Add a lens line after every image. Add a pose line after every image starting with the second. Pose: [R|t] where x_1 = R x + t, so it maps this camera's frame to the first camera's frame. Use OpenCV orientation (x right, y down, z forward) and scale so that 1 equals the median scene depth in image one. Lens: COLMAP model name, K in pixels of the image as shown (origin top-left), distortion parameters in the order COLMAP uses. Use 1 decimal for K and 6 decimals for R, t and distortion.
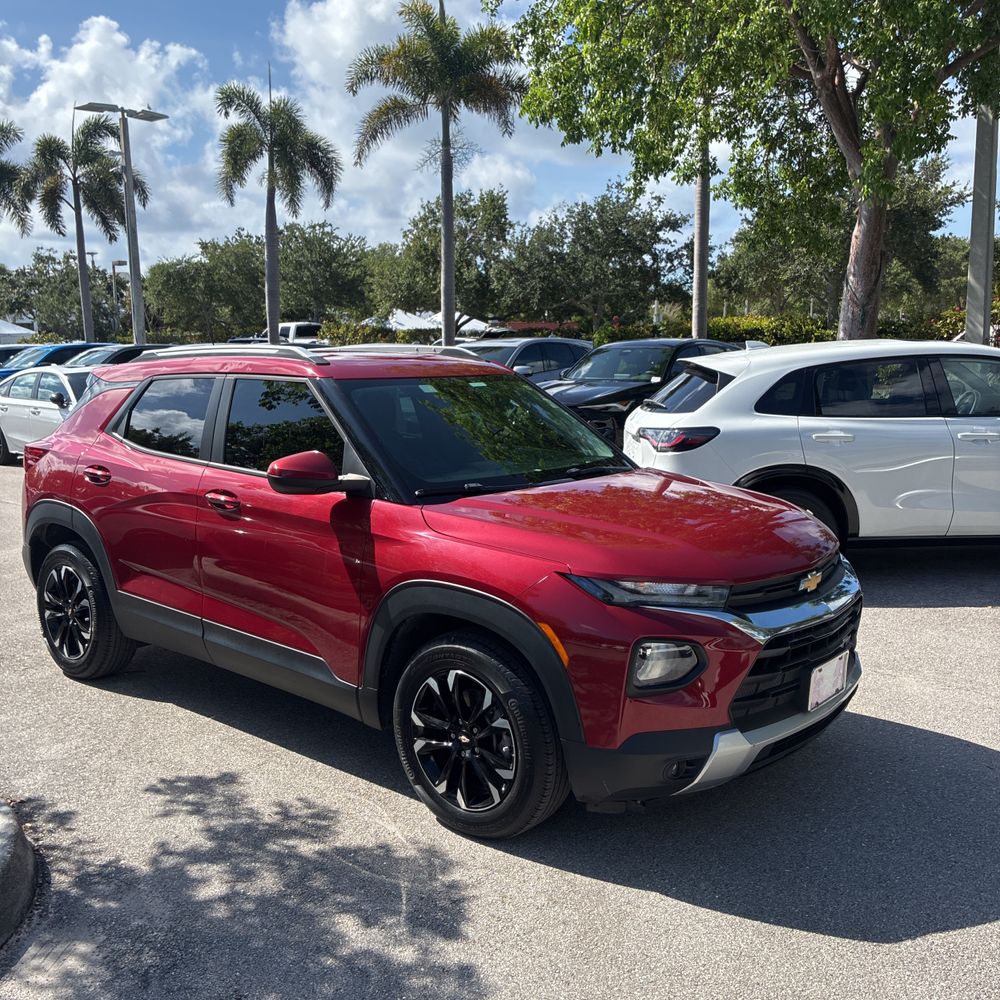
lens RADIAL K [[1025.4, 0, 484.2], [0, 1025.4, 497.0], [0, 0, 1]] dist [0.016520, -0.020251]
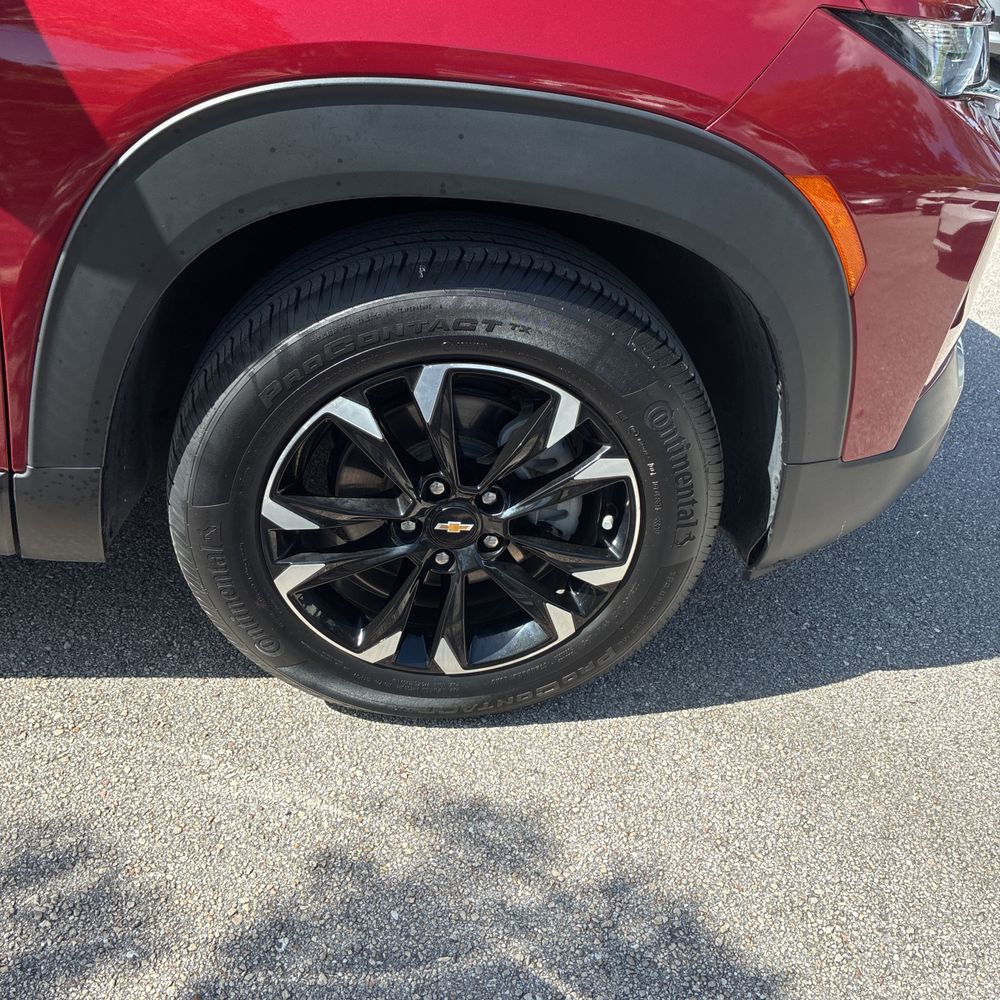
lens RADIAL K [[1016.2, 0, 491.3], [0, 1016.2, 499.7], [0, 0, 1]] dist [0.085150, -0.146406]
pose [[0.691851, -0.353008, 0.629863, -0.058168], [0.014019, 0.878741, 0.477093, 0.011998], [-0.721904, -0.321247, 0.612907, 0.184568]]
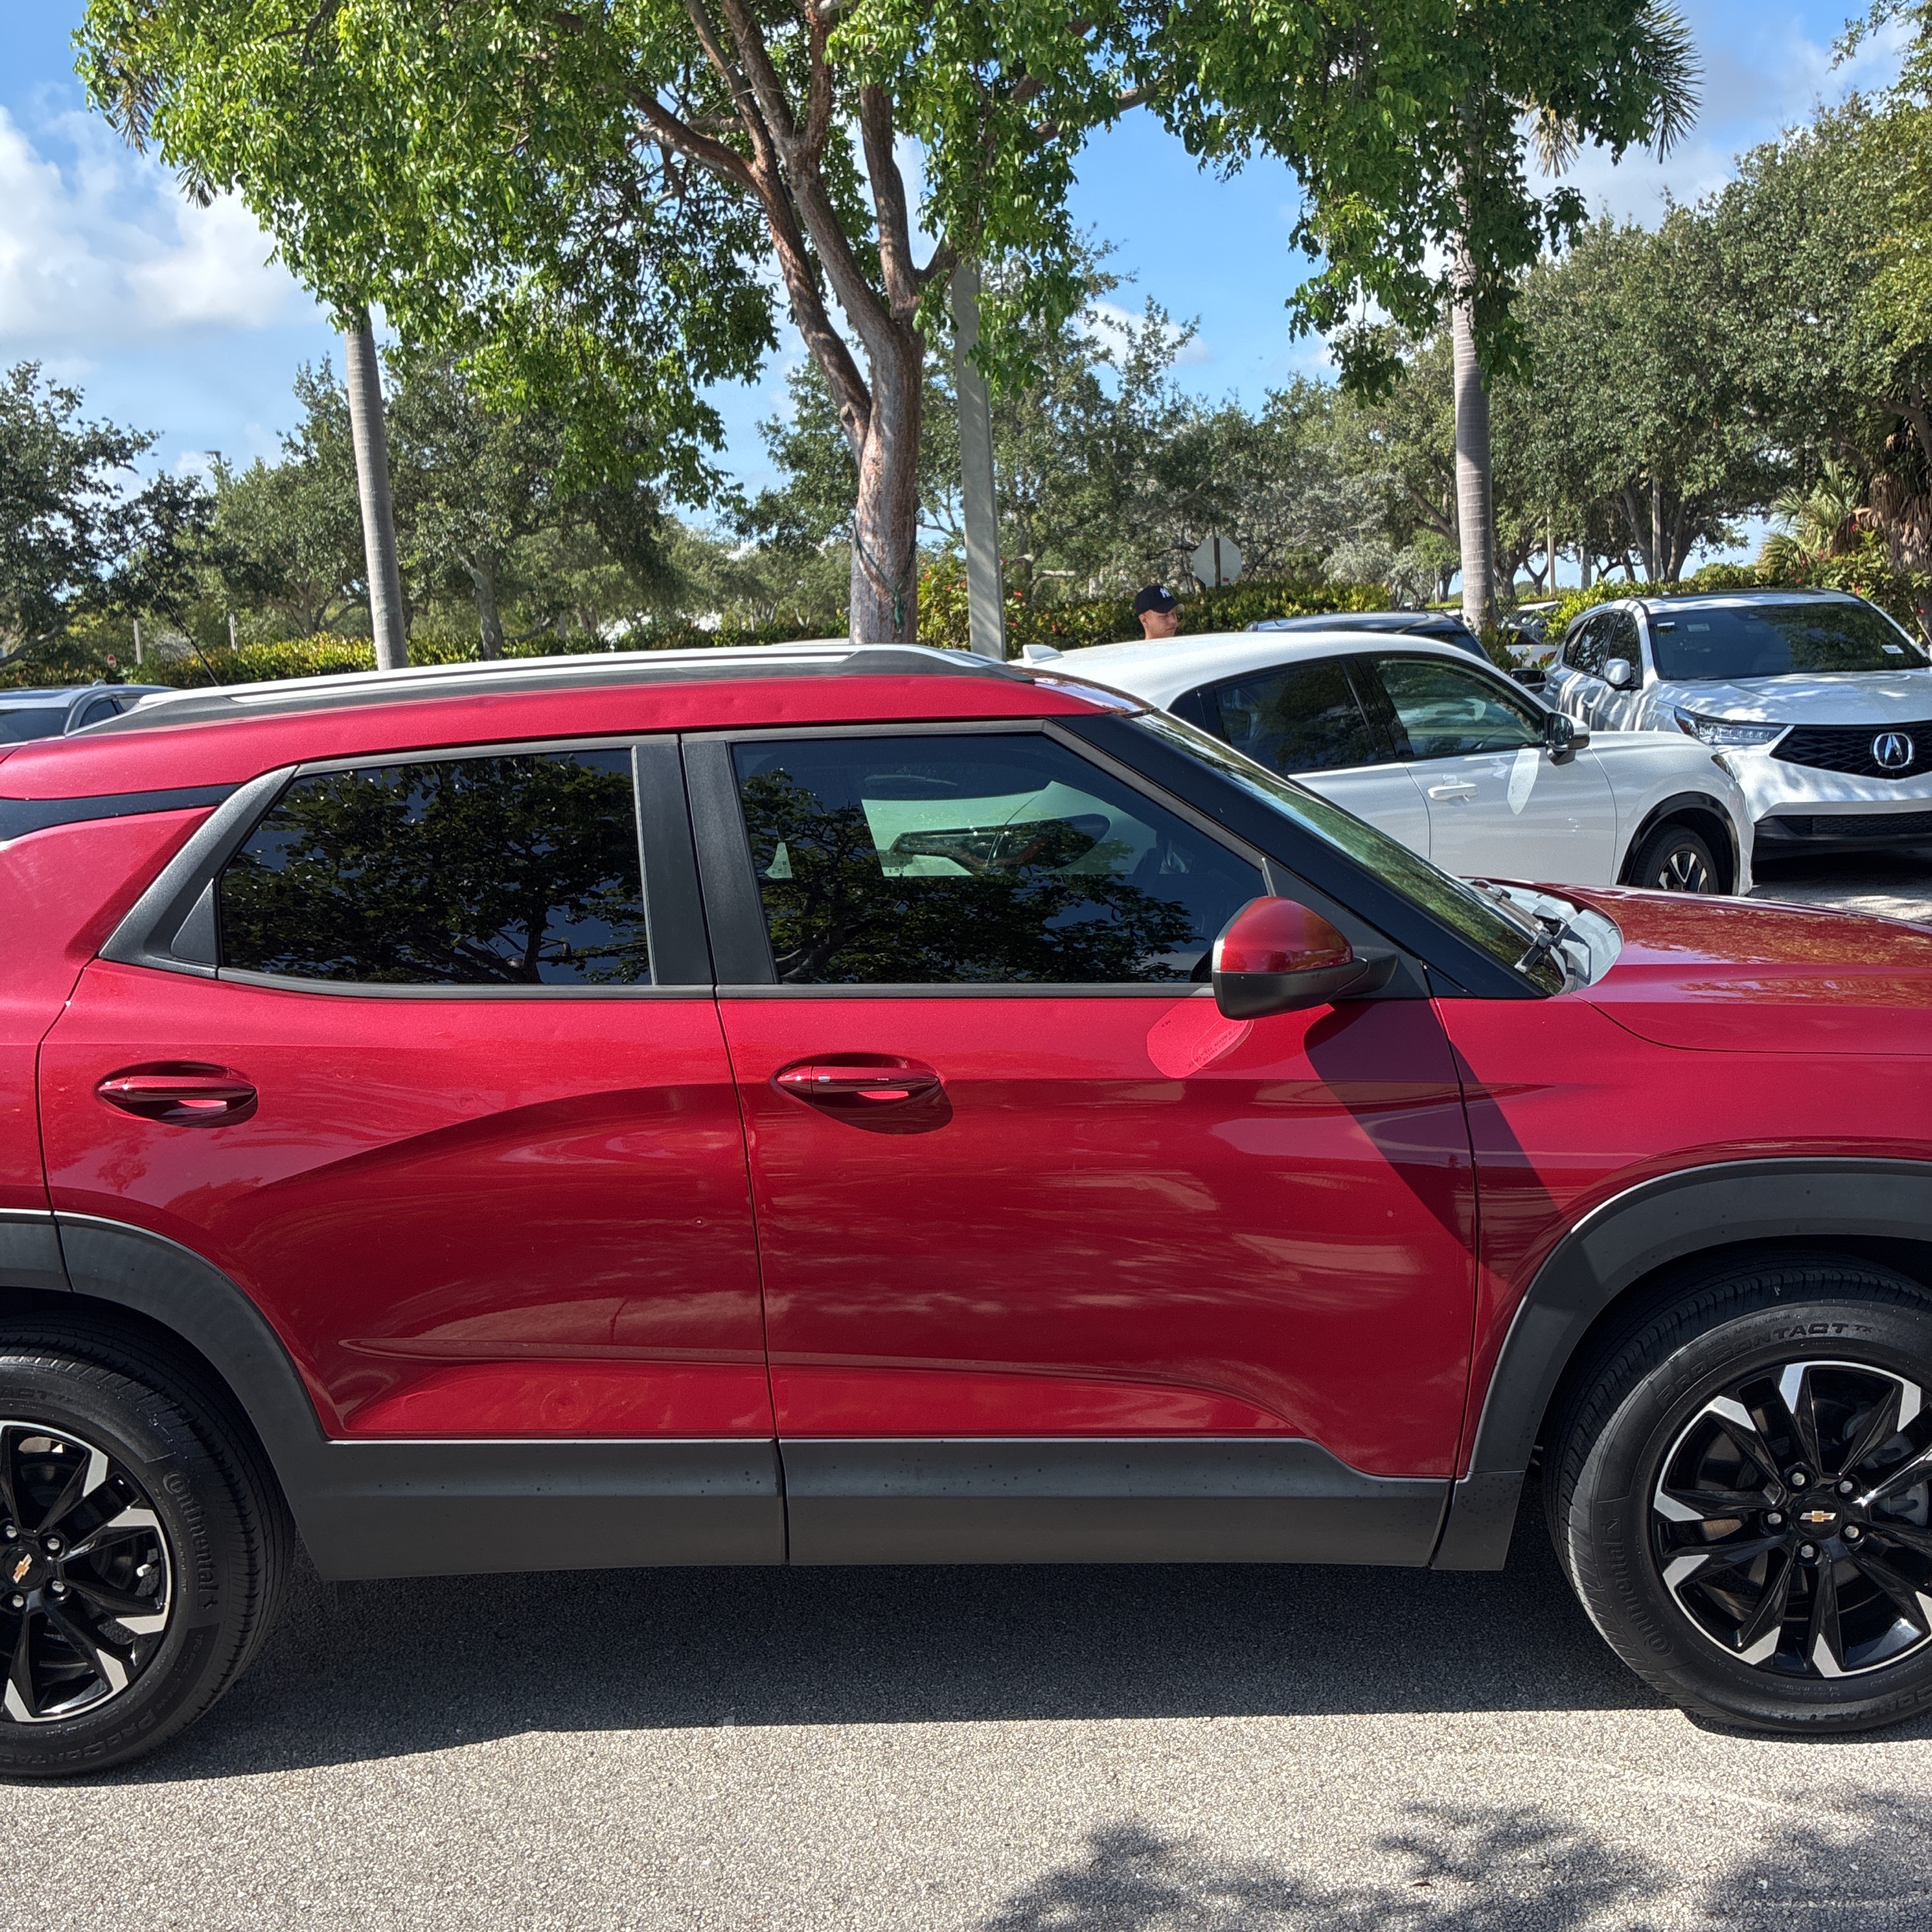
lens RADIAL K [[1980.0, 0, 966.0], [0, 1980.0, 966.0], [0, 0, 1]] dist [-0.006000, 0.010613]
pose [[0.792704, -0.126213, 0.596398, -0.182702], [0.135276, 0.990360, 0.029783, -0.014775], [-0.594408, 0.057069, 0.802136, 0.130393]]
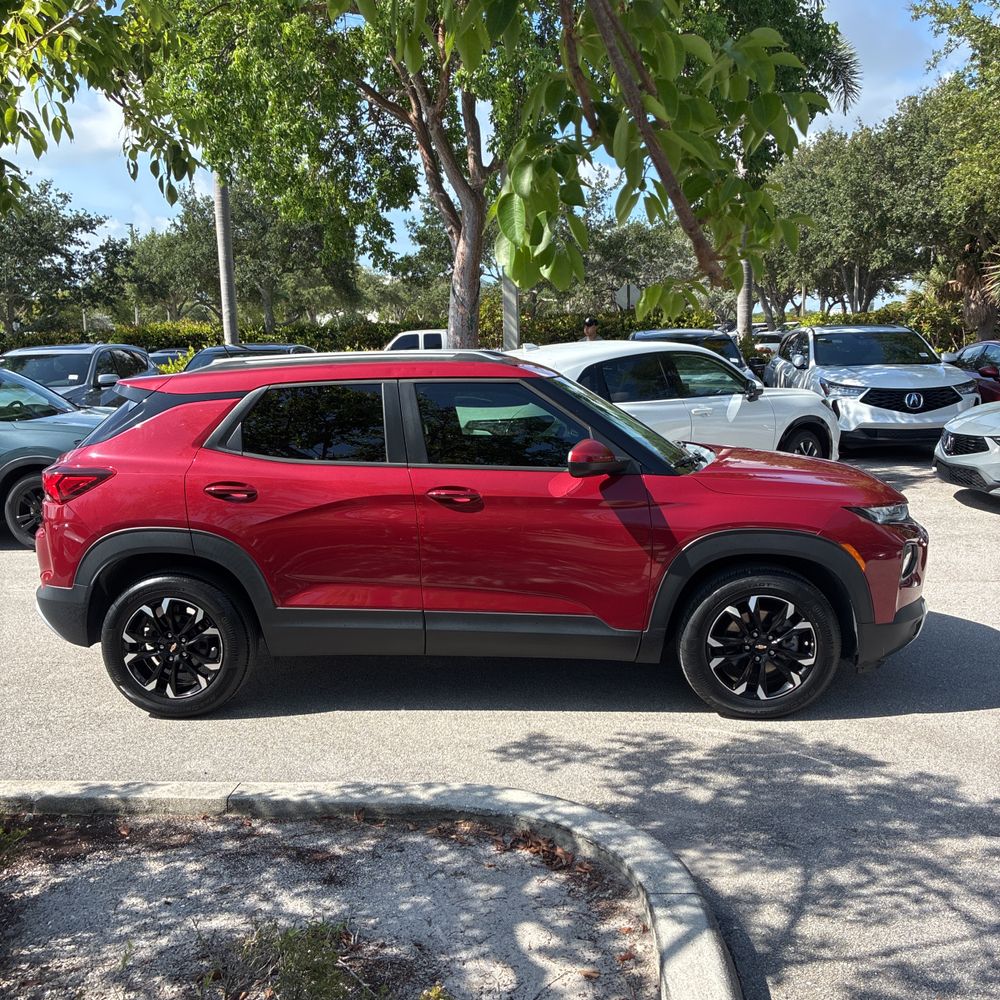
lens RADIAL K [[1027.6, 0, 476.7], [0, 1027.6, 535.5], [0, 0, 1]] dist [-0.004354, -0.016341]
pose [[0.808985, -0.119033, 0.575651, -0.252274], [0.101159, 0.992864, 0.063142, -0.005693], [-0.579059, 0.007151, 0.815254, 0.034788]]
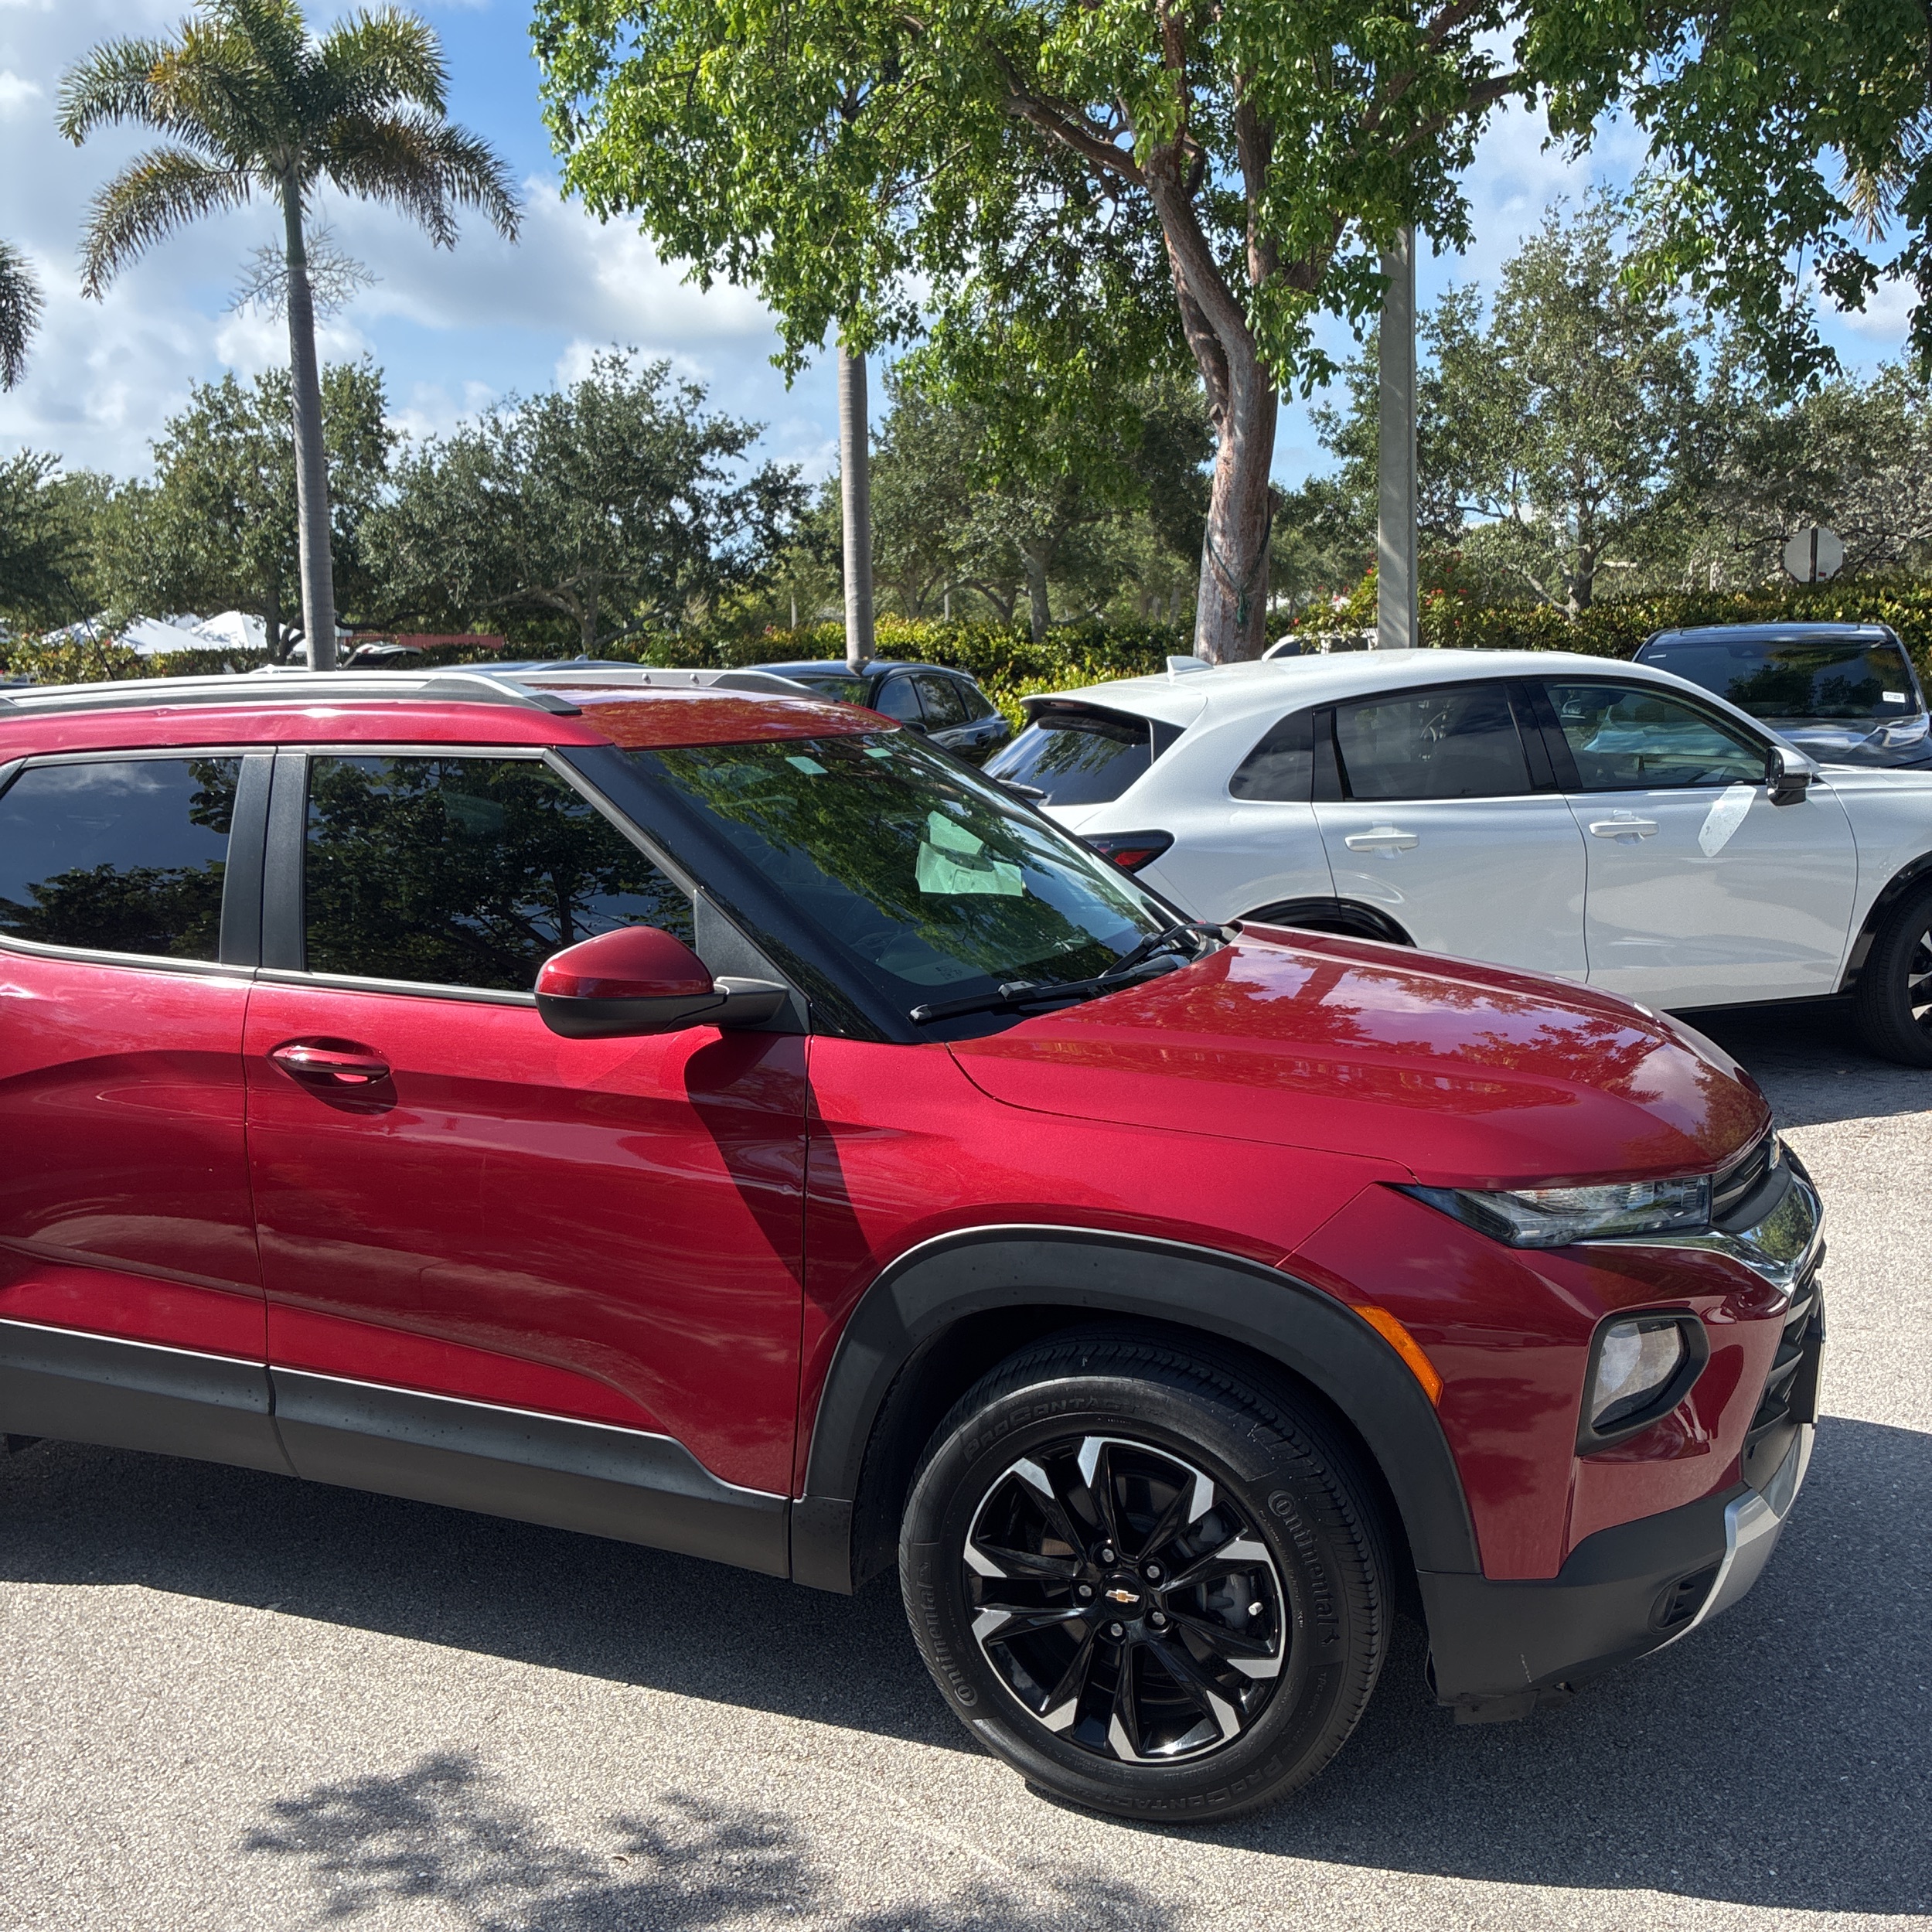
lens RADIAL K [[1981.1, 0, 935.5], [0, 1981.1, 960.2], [0, 0, 1]] dist [0.016520, -0.020251]
pose [[0.951542, -0.059284, 0.301751, -0.077459], [0.061157, 0.998123, 0.003245, -0.007290], [-0.301377, 0.015366, 0.953381, 0.059665]]
